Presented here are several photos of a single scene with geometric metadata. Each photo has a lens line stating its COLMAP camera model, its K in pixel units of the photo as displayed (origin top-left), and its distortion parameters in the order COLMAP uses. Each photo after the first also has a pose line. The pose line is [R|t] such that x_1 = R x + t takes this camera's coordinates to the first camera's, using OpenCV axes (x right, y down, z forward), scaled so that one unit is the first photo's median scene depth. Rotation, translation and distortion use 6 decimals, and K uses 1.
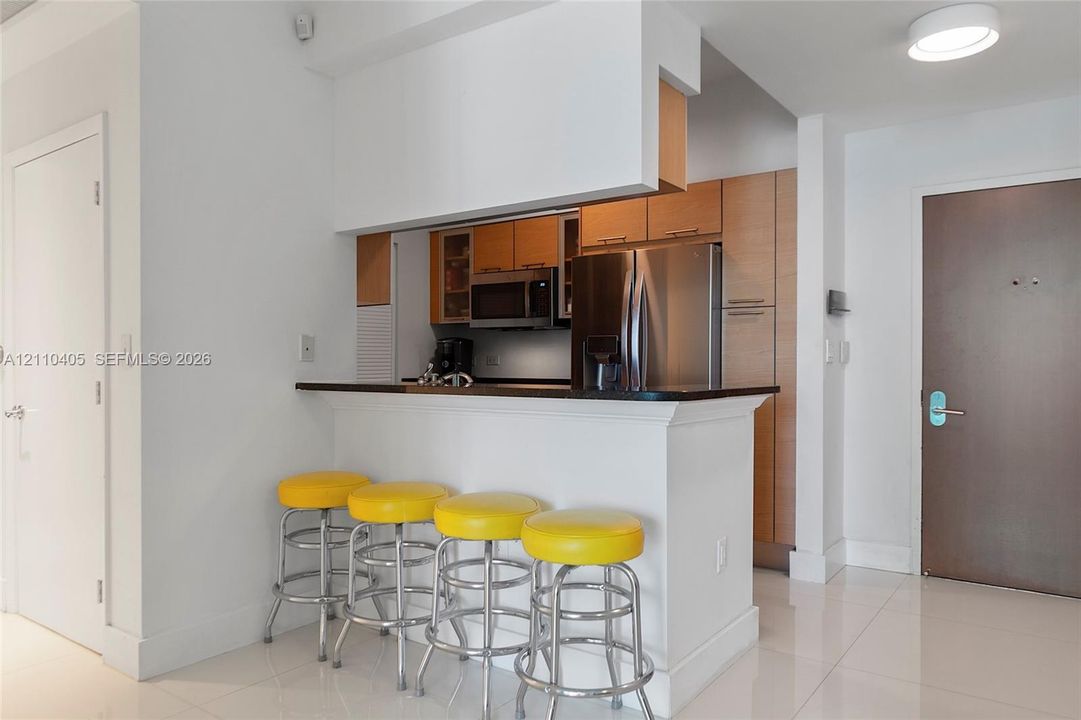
lens RADIAL K [[763.0, 0, 532.4], [0, 763.0, 374.6], [0, 0, 1]] dist [-0.000086, -0.009054]
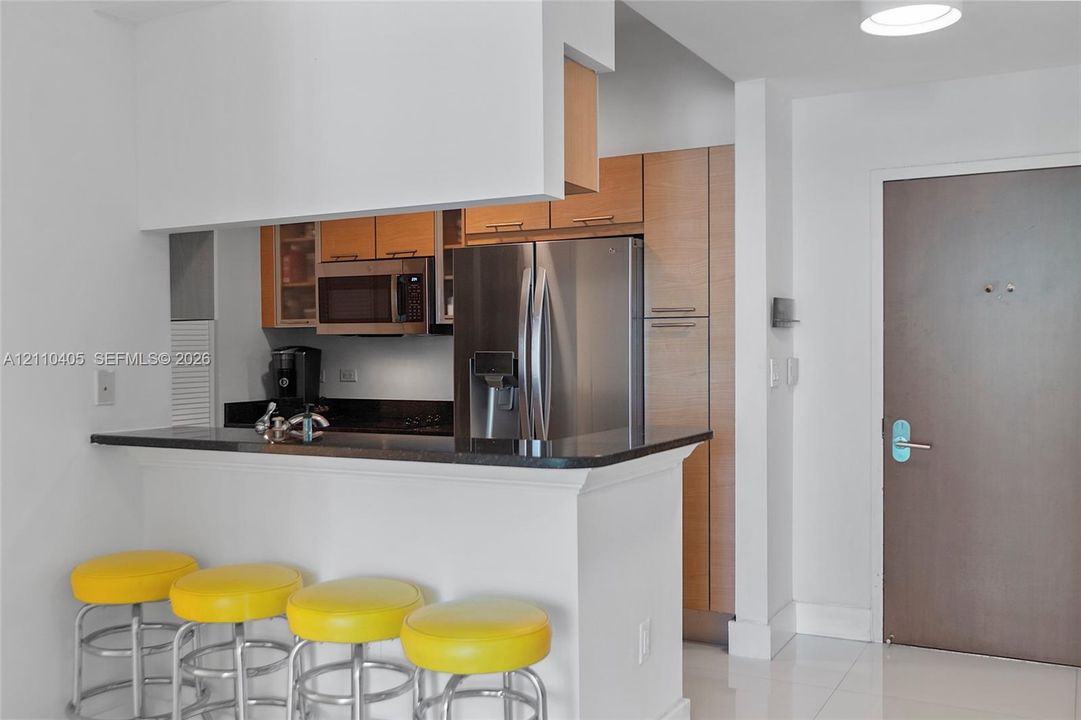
lens RADIAL K [[1060.2, 0, 531.9], [0, 1060.2, 363.0], [0, 0, 1]] dist [-0.002527, 0.000000]
pose [[0.991123, -0.012368, 0.132368, -0.014626], [0.010084, 0.999789, 0.017918, -0.066473], [-0.132562, -0.016424, 0.991039, -0.083169]]
